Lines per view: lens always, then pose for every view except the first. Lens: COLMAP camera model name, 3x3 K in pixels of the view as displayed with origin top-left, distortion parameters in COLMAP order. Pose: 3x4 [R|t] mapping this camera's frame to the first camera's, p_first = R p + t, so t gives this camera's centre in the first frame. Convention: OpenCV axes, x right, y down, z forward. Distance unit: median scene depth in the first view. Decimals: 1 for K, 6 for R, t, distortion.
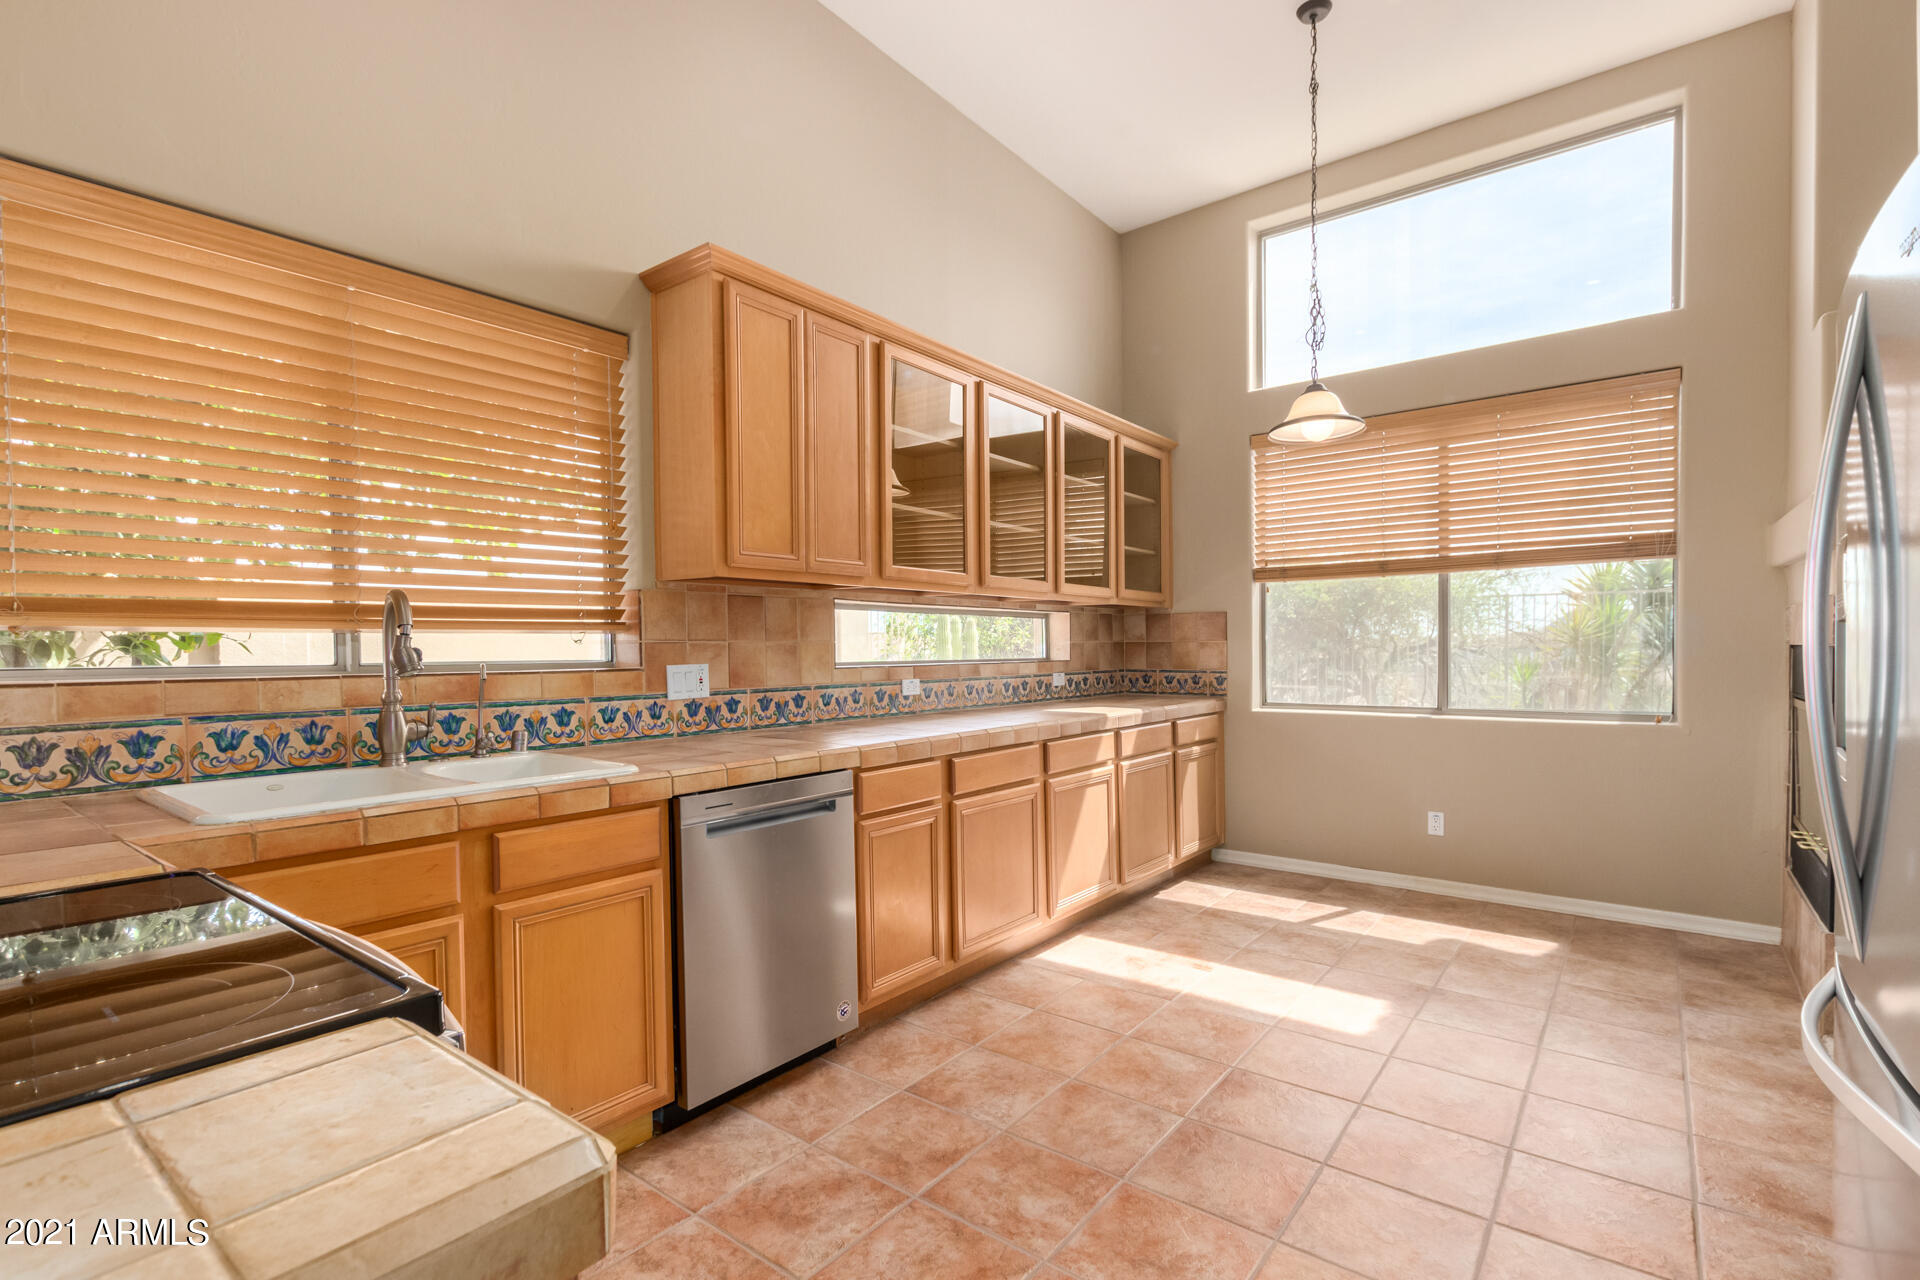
lens RADIAL K [[883.2, 0, 960.0], [0, 883.2, 658.5], [0, 0, 1]] dist [-0.000638, -0.000103]
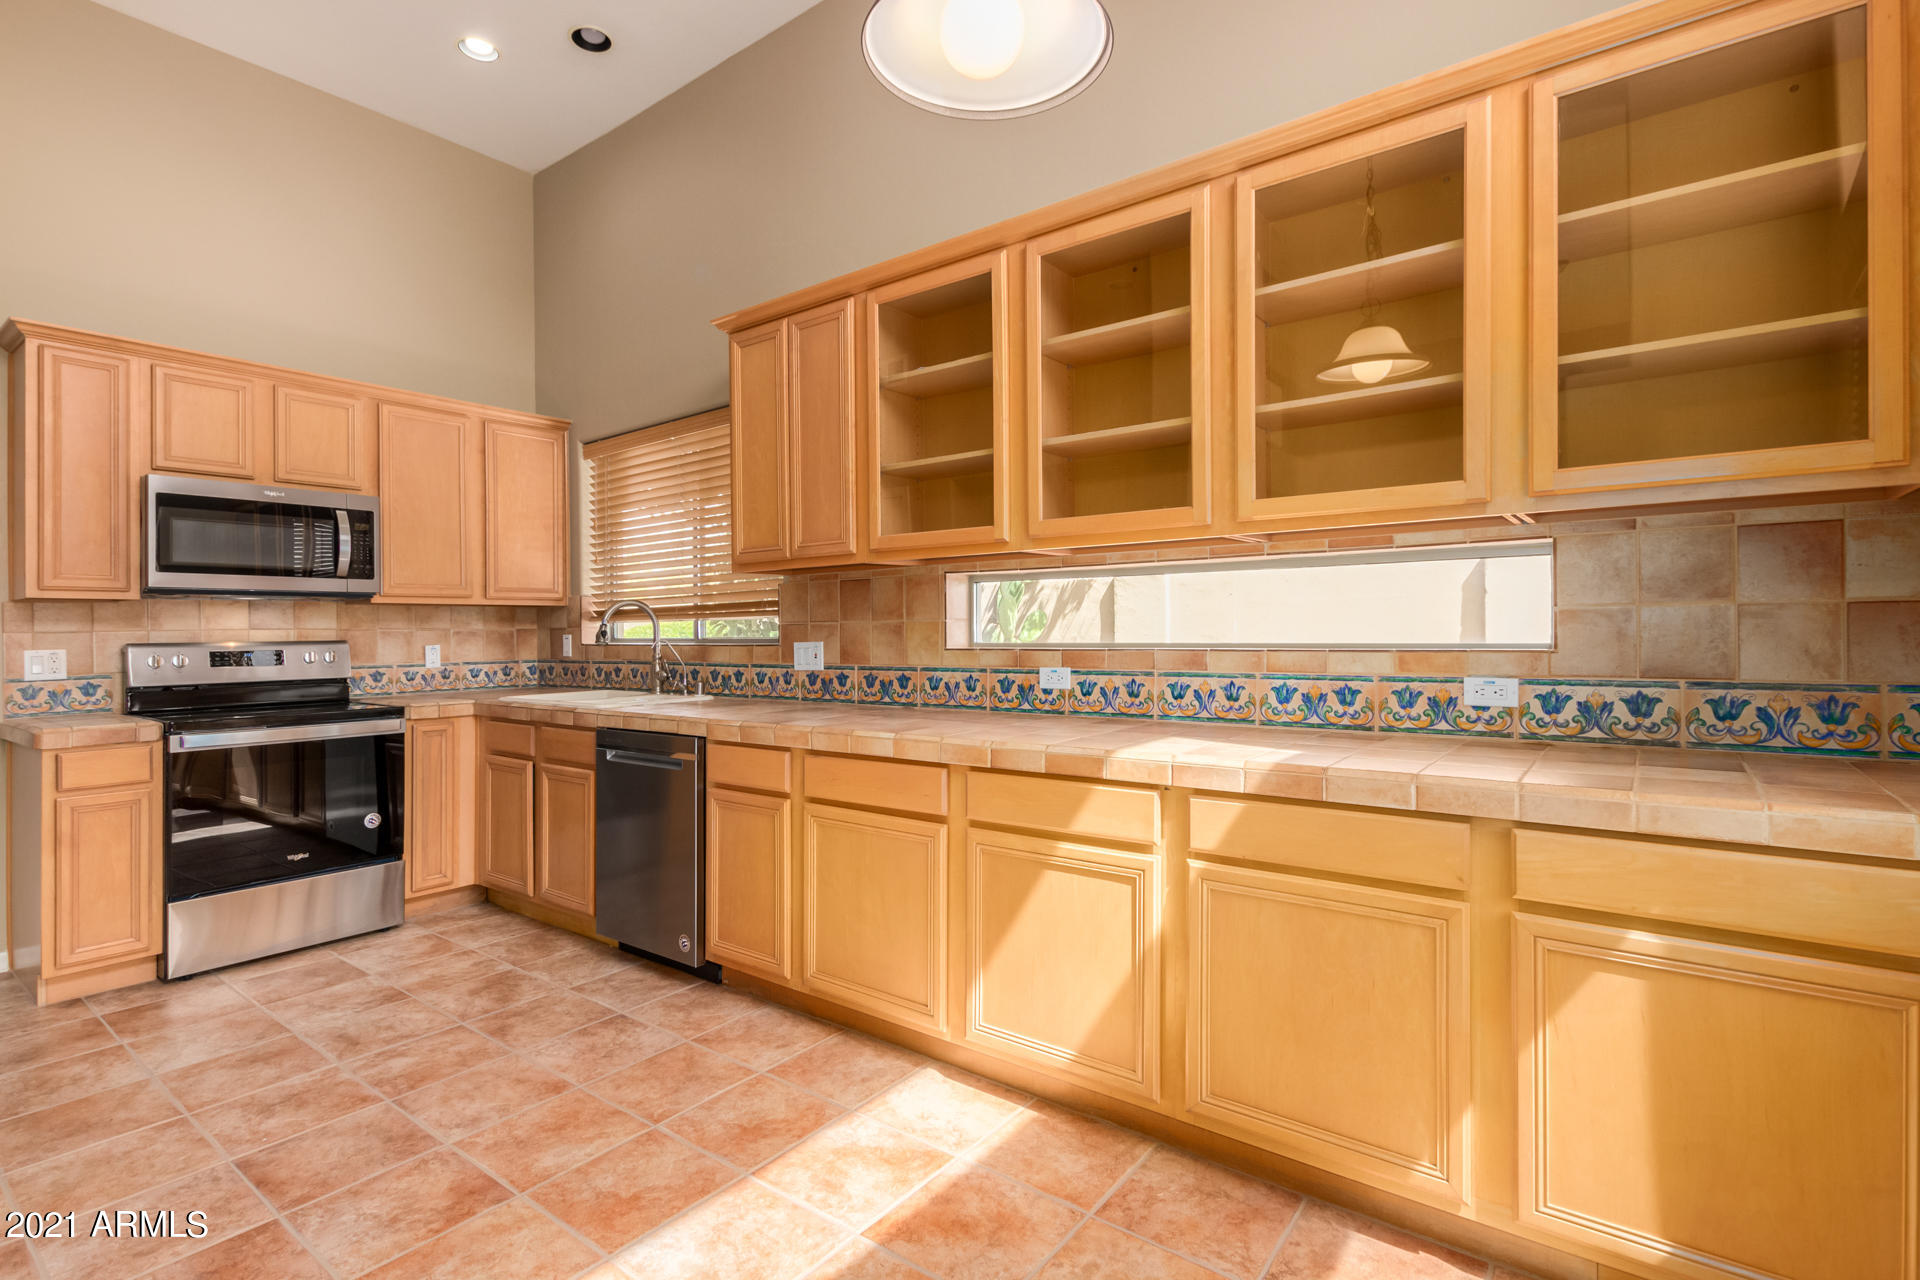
lens RADIAL K [[926.4, 0, 958.2], [0, 926.4, 625.7], [0, 0, 1]] dist [0.004078, -0.000199]
pose [[0.002249, 0.006323, -0.999977, 0.747088], [0.003283, 0.999975, 0.006331, -0.017841], [0.999992, -0.003297, 0.002228, 0.933673]]
